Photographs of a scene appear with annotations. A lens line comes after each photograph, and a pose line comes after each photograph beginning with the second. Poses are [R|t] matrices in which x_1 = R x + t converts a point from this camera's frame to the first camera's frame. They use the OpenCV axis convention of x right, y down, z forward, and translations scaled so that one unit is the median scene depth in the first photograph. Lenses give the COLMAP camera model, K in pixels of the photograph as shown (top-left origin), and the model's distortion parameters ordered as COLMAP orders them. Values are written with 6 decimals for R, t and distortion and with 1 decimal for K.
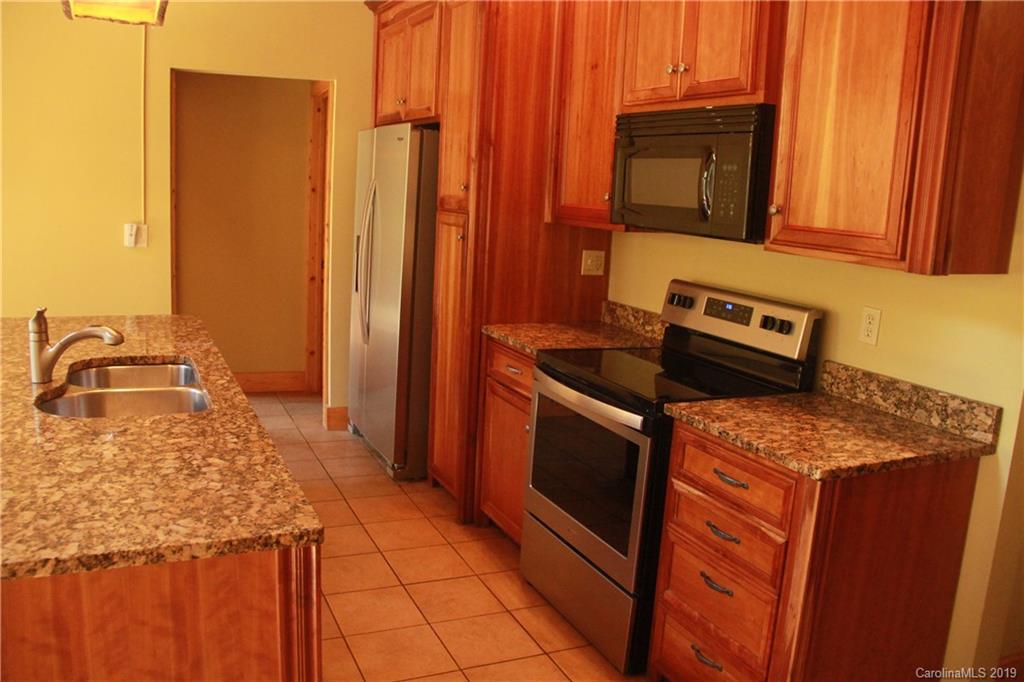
lens RADIAL K [[841.2, 0, 512.0], [0, 841.2, 341.0], [0, 0, 1]] dist [-0.152414, 0.137667]
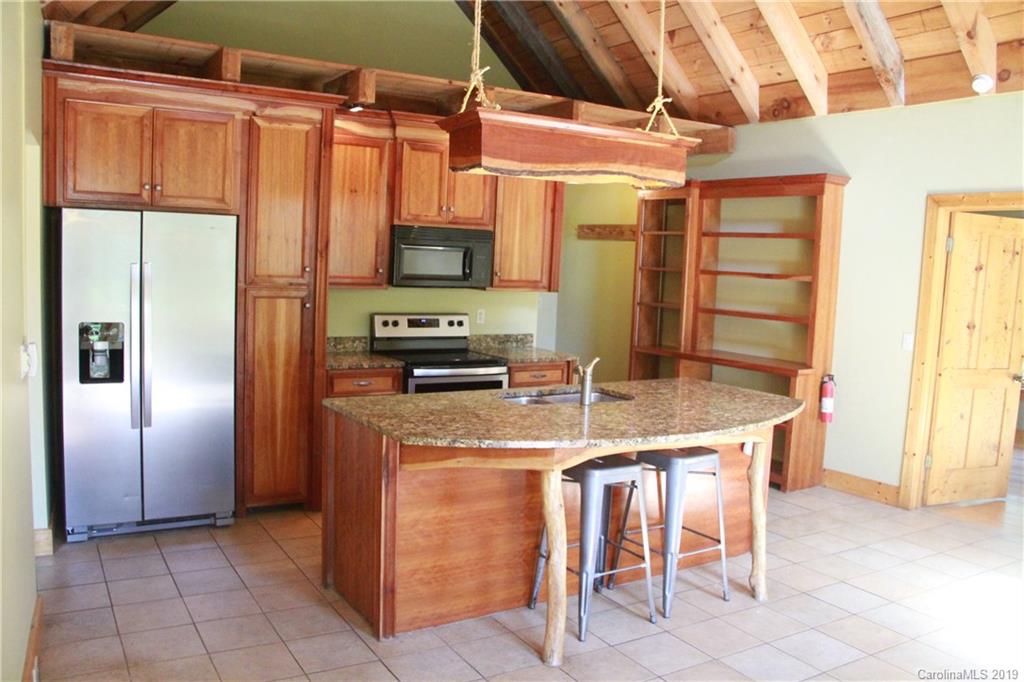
lens RADIAL K [[841.2, 0, 512.0], [0, 841.2, 341.0], [0, 0, 1]] dist [-0.152414, 0.137667]
pose [[-0.105160, -0.151827, 0.982797, -2.024810], [0.135391, 0.976889, 0.165401, -0.344160], [-0.985196, 0.150455, -0.082173, 1.102620]]
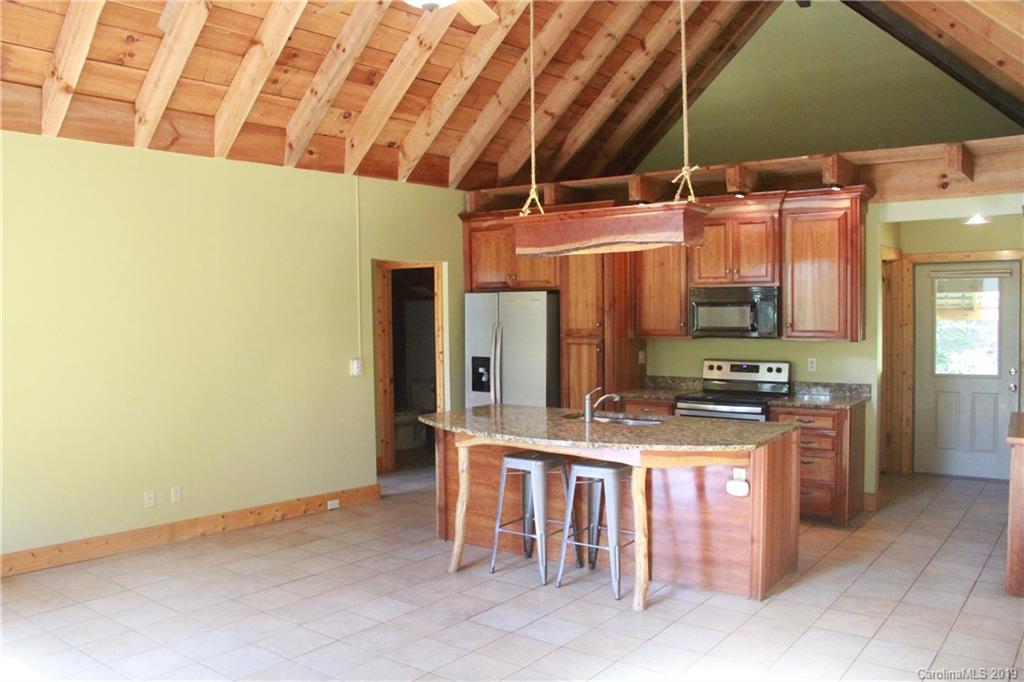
lens RADIAL K [[841.2, 0, 512.0], [0, 841.2, 341.0], [0, 0, 1]] dist [-0.152414, 0.137667]
pose [[0.876918, -0.080547, 0.473842, -1.635246], [0.142232, 0.985191, -0.095751, 0.022140], [-0.459113, 0.151361, 0.875389, -0.881923]]
